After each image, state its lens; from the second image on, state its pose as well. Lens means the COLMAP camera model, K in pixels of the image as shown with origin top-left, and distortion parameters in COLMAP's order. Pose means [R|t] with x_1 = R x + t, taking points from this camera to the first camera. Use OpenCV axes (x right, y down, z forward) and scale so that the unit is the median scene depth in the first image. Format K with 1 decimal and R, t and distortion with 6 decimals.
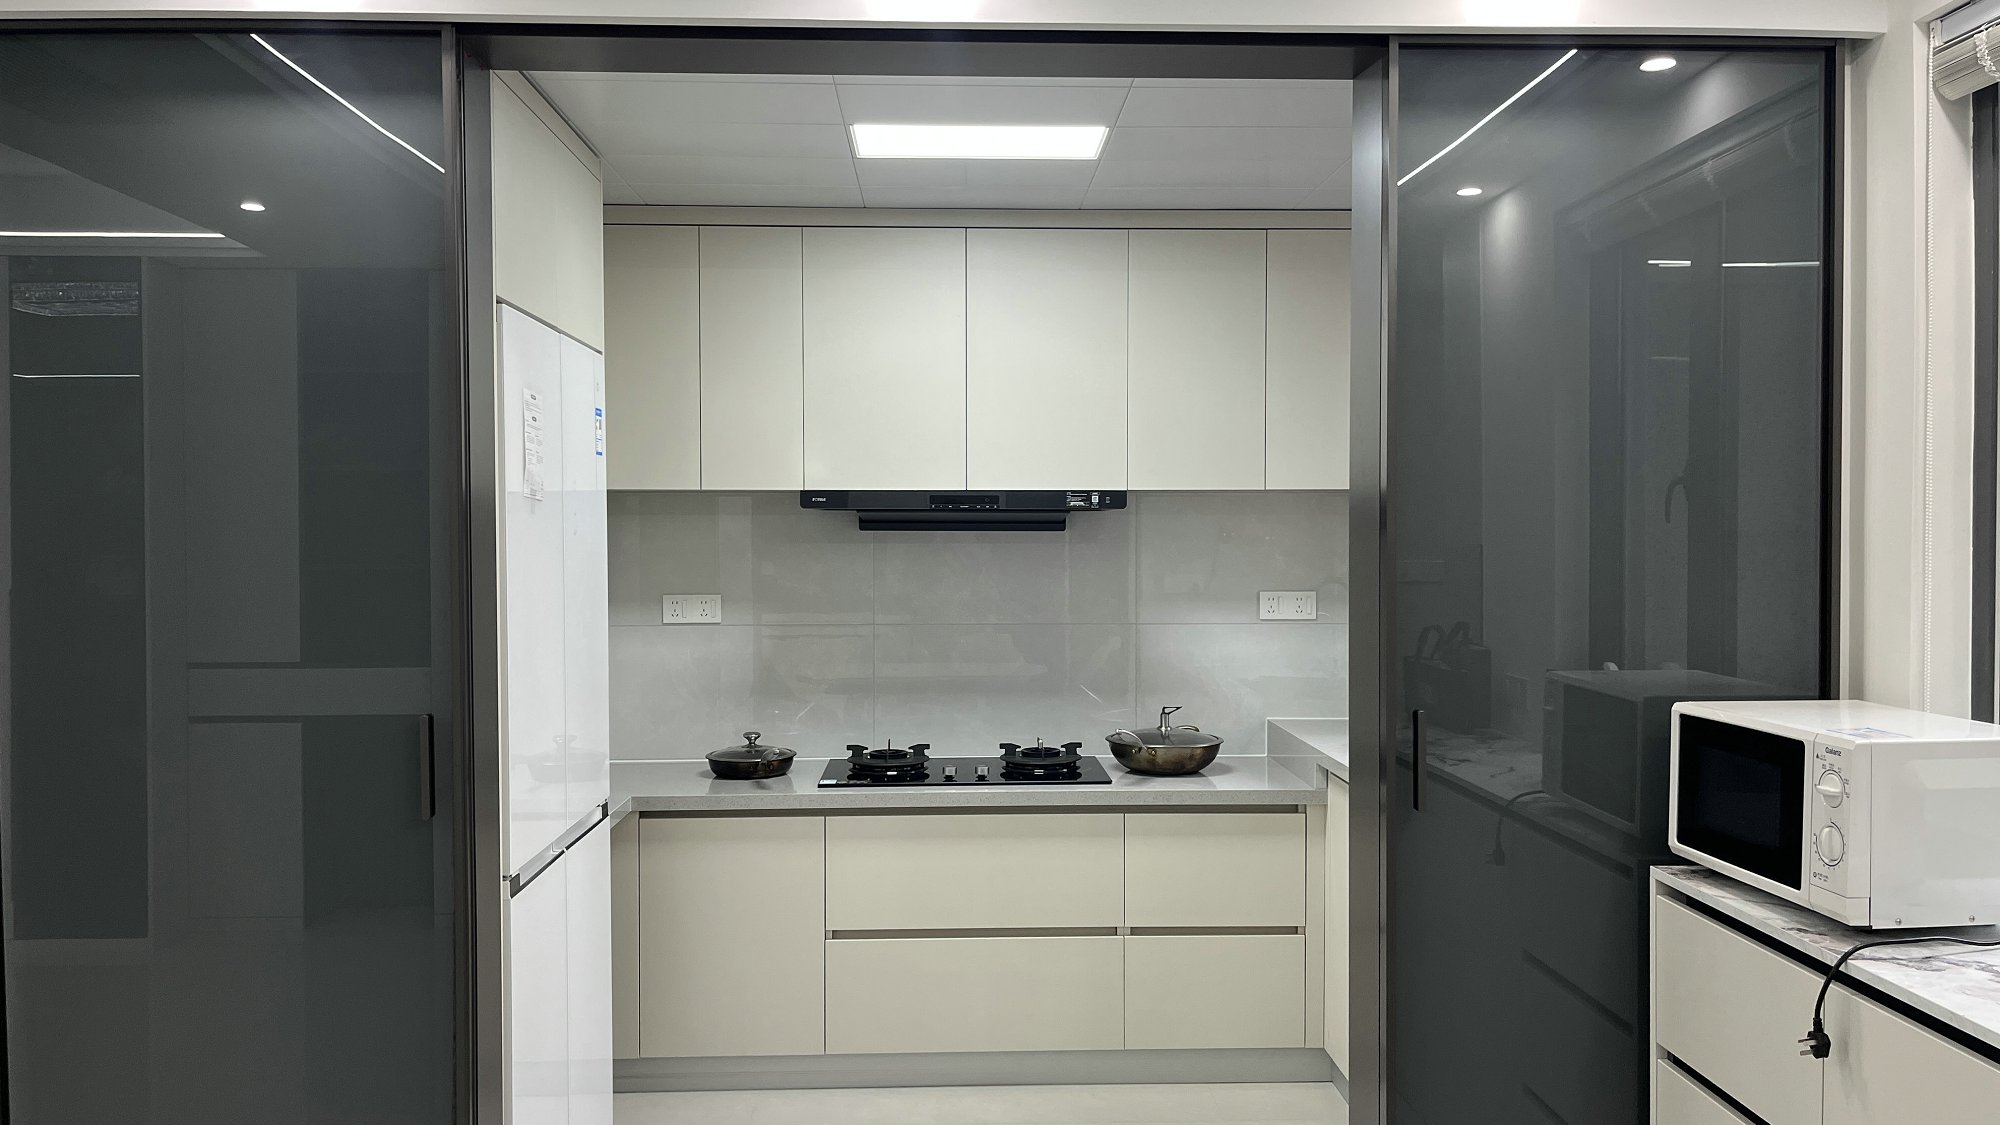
lens RADIAL K [[1512.6, 0, 1010.1], [0, 1512.6, 562.9], [0, 0, 1]] dist [0.011606, -0.003971]
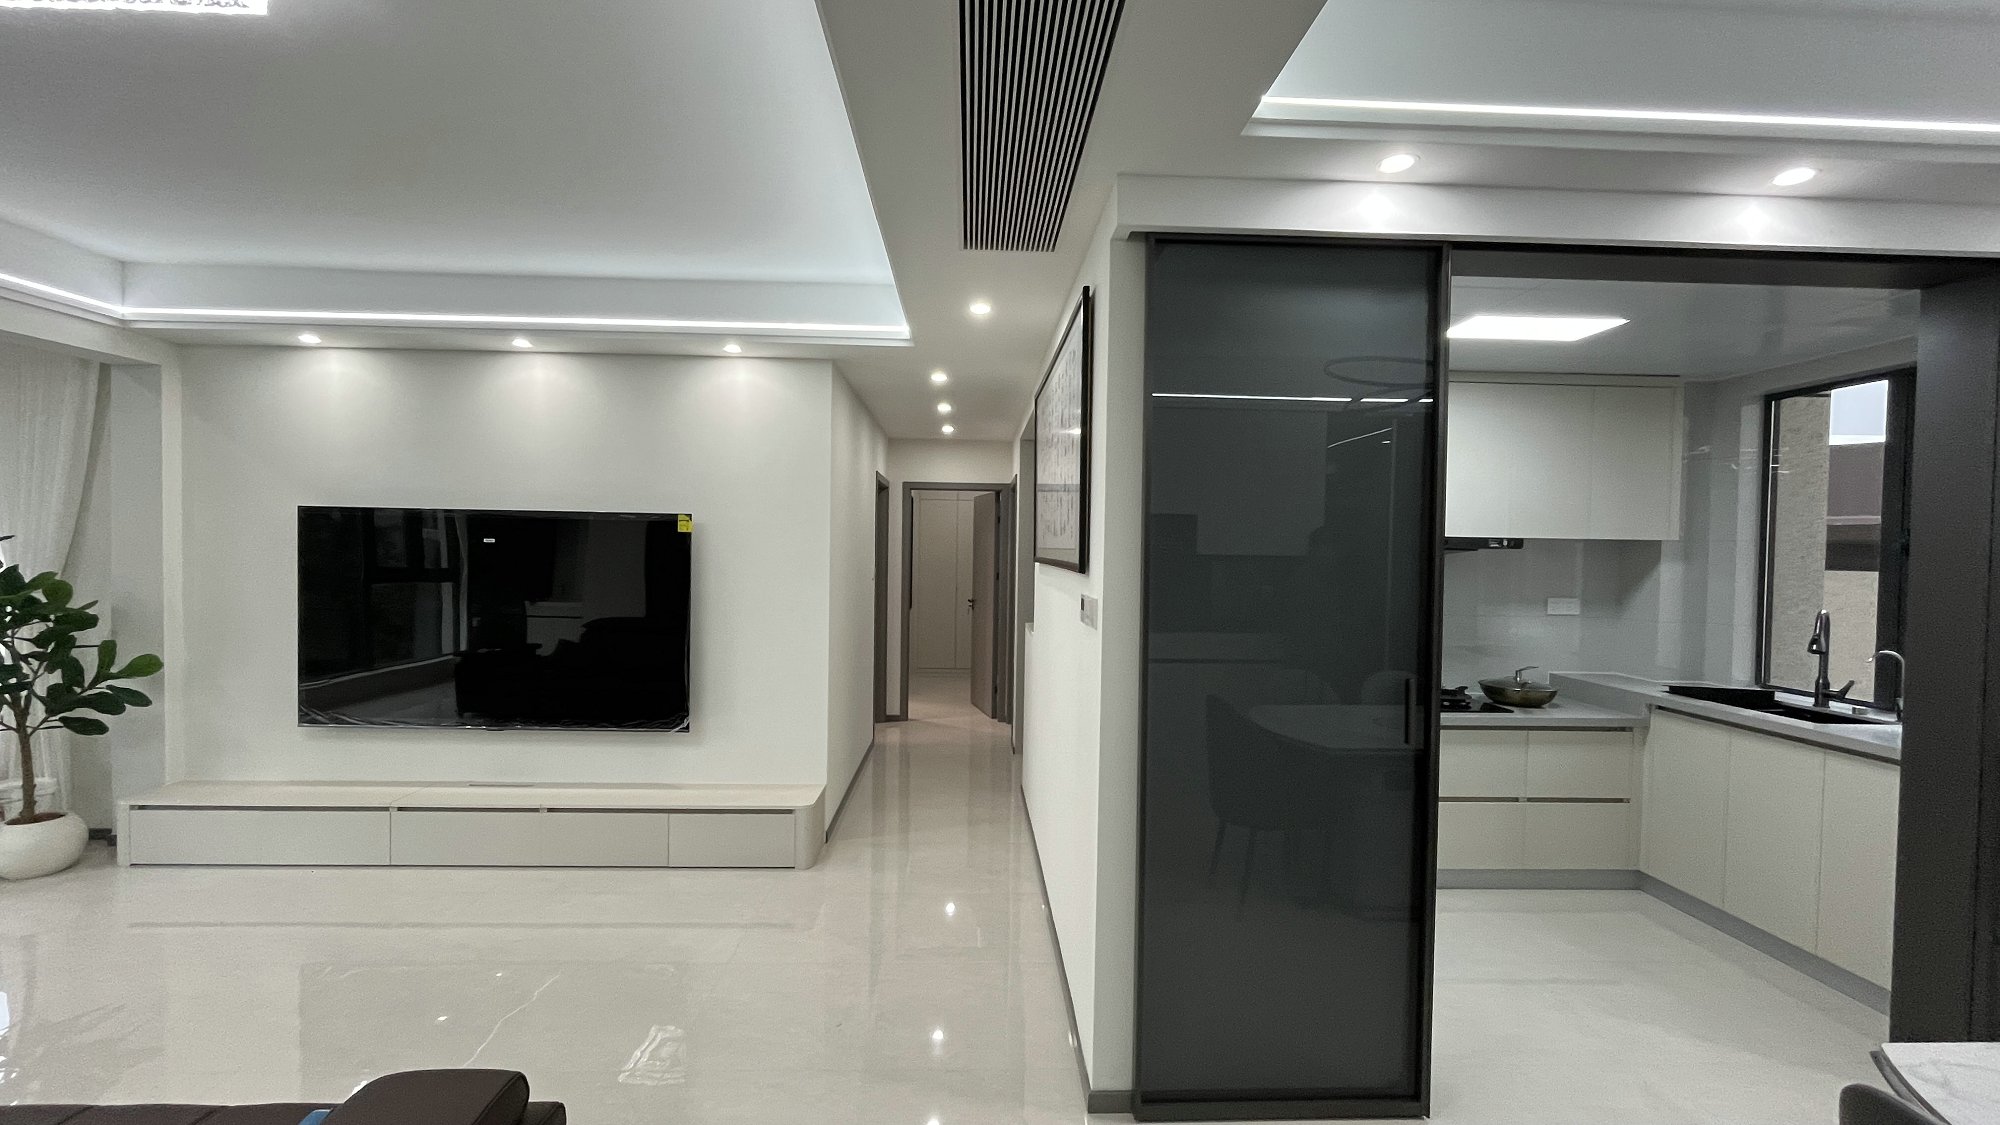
lens RADIAL K [[807.5, 0, 990.7], [0, 807.5, 570.0], [0, 0, 1]] dist [-0.002783, -0.000787]
pose [[0.999610, 0.020117, -0.019377, -0.498592], [-0.020111, 0.999798, 0.000527, -0.000872], [0.019384, -0.000138, 0.999812, 0.089266]]
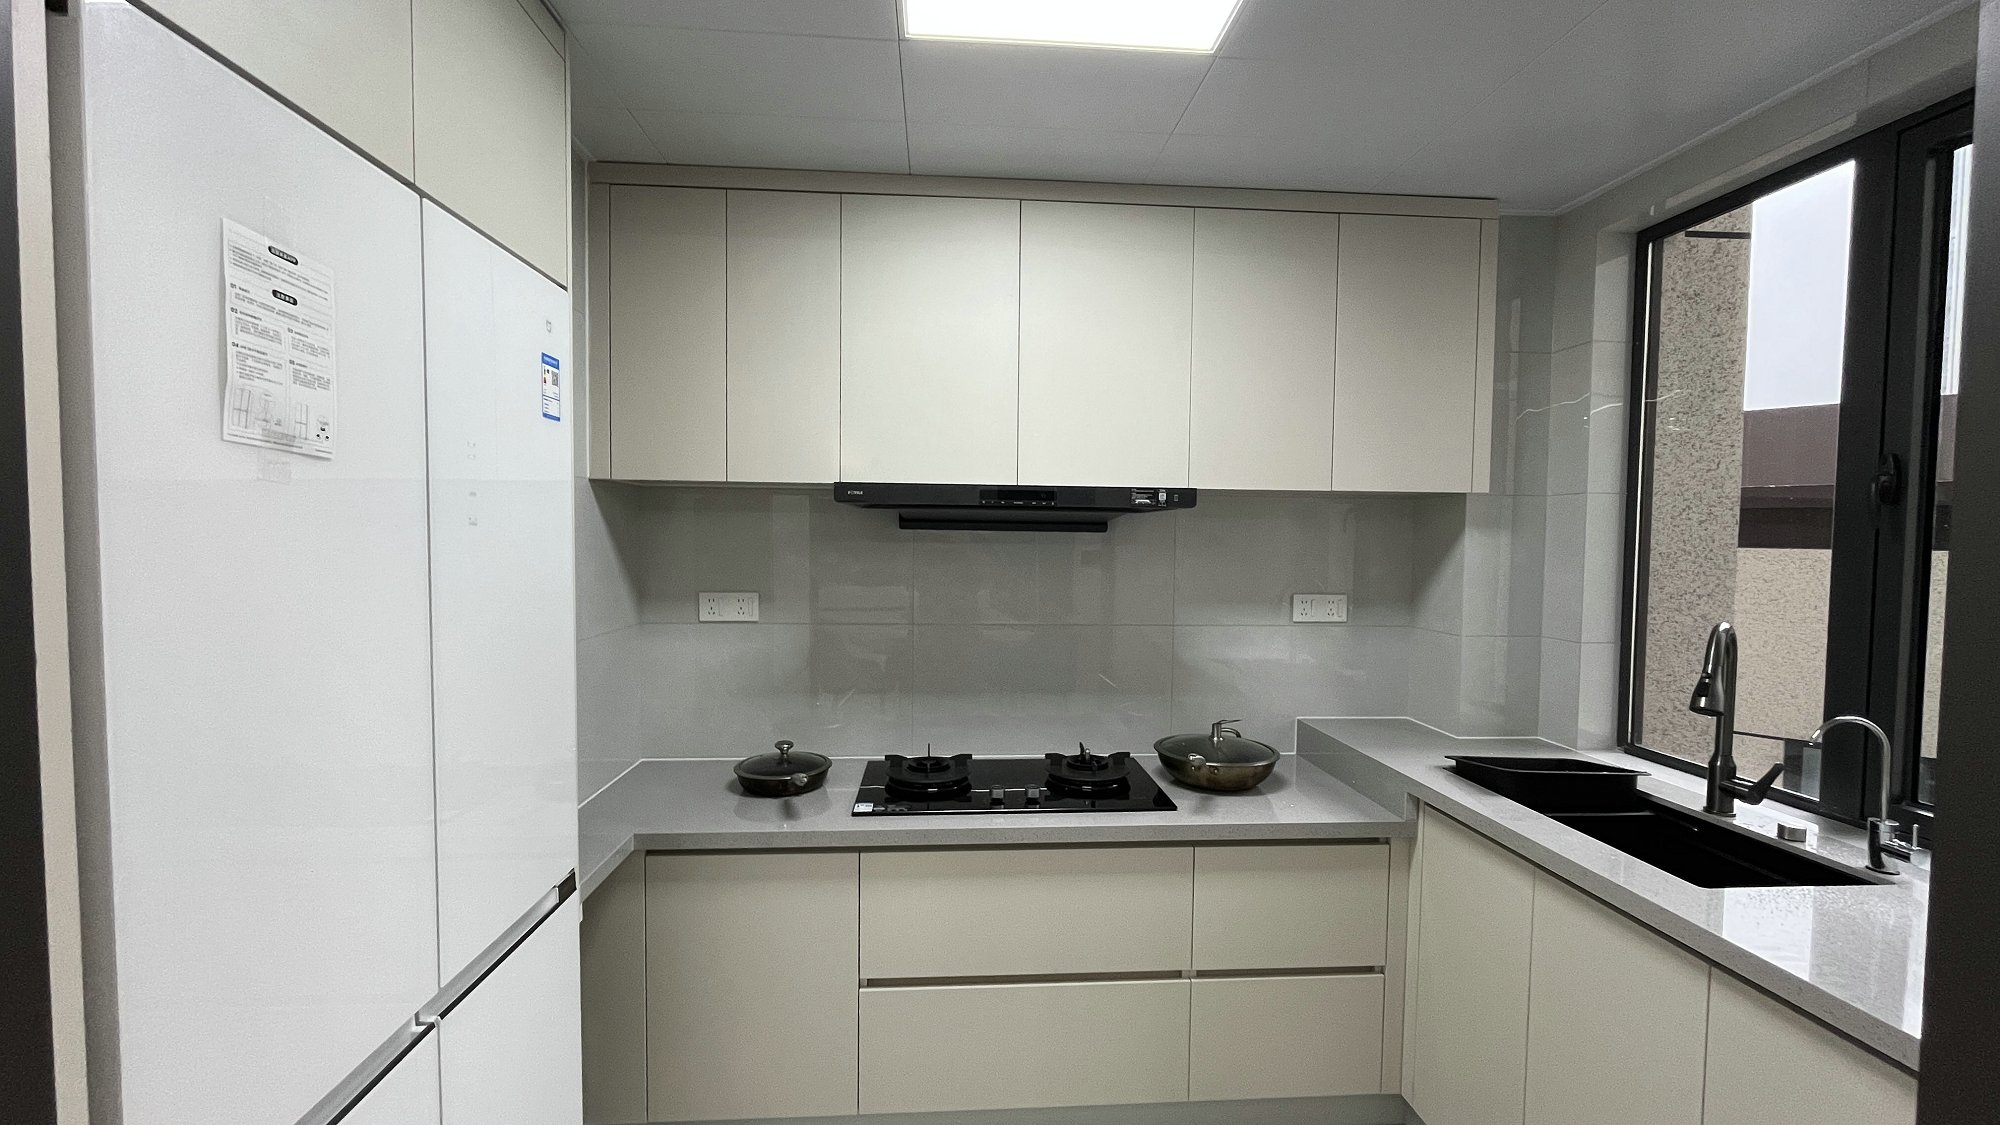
lens RADIAL K [[807.5, 0, 995.7], [0, 807.5, 568.3], [0, 0, 1]] dist [-0.002783, -0.000787]
pose [[0.999582, 0.011917, 0.026351, -0.055801], [-0.012445, 0.999723, 0.019972, -0.007892], [-0.026105, -0.020292, 0.999453, 0.517643]]
